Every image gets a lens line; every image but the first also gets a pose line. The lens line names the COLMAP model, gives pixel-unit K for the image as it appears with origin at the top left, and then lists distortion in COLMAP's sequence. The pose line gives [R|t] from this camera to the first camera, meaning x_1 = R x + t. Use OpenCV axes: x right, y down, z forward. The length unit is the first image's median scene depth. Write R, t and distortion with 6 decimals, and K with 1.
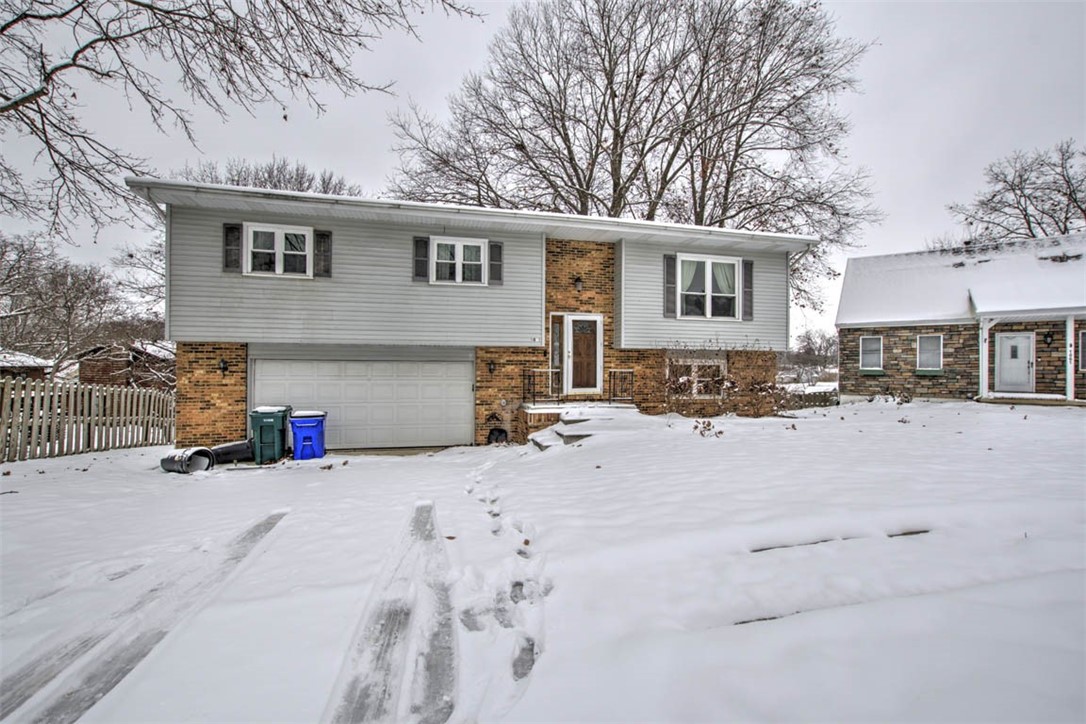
lens RADIAL K [[473.0, 0, 540.9], [0, 473.0, 366.4], [0, 0, 1]] dist [0.015884, -0.007742]
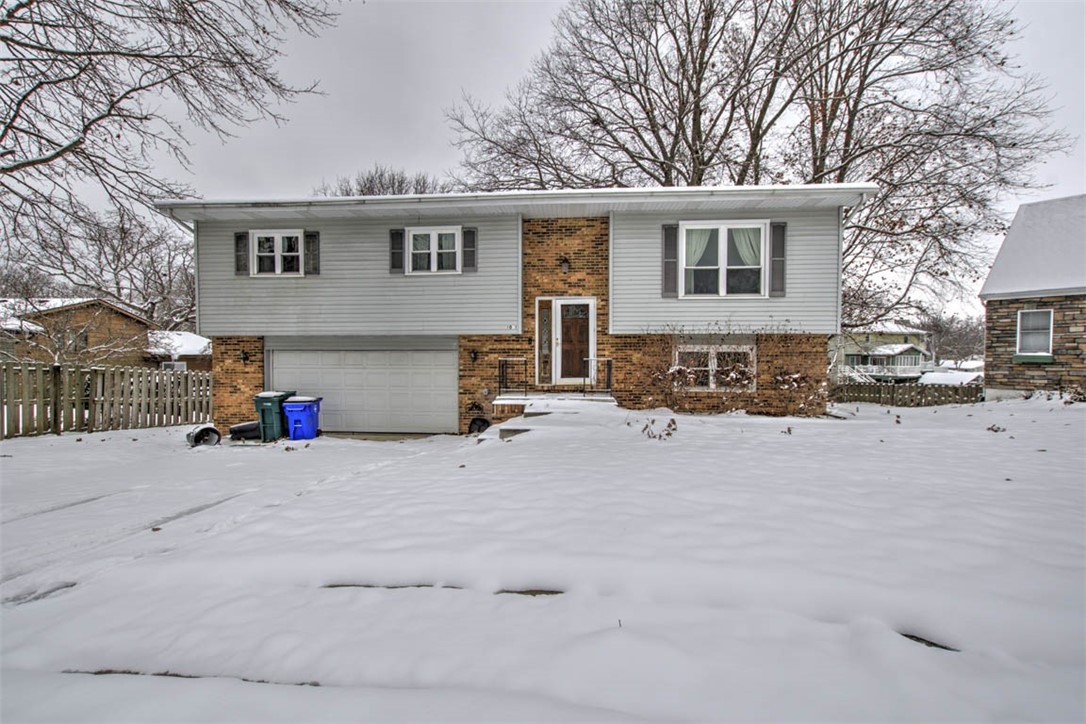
lens RADIAL K [[473.0, 0, 540.9], [0, 473.0, 366.4], [0, 0, 1]] dist [0.015884, -0.007742]
pose [[0.949701, 0.003387, -0.313140, 0.337559], [0.006711, 0.999492, 0.031167, -0.006486], [0.313086, -0.031701, 0.949196, 0.107023]]
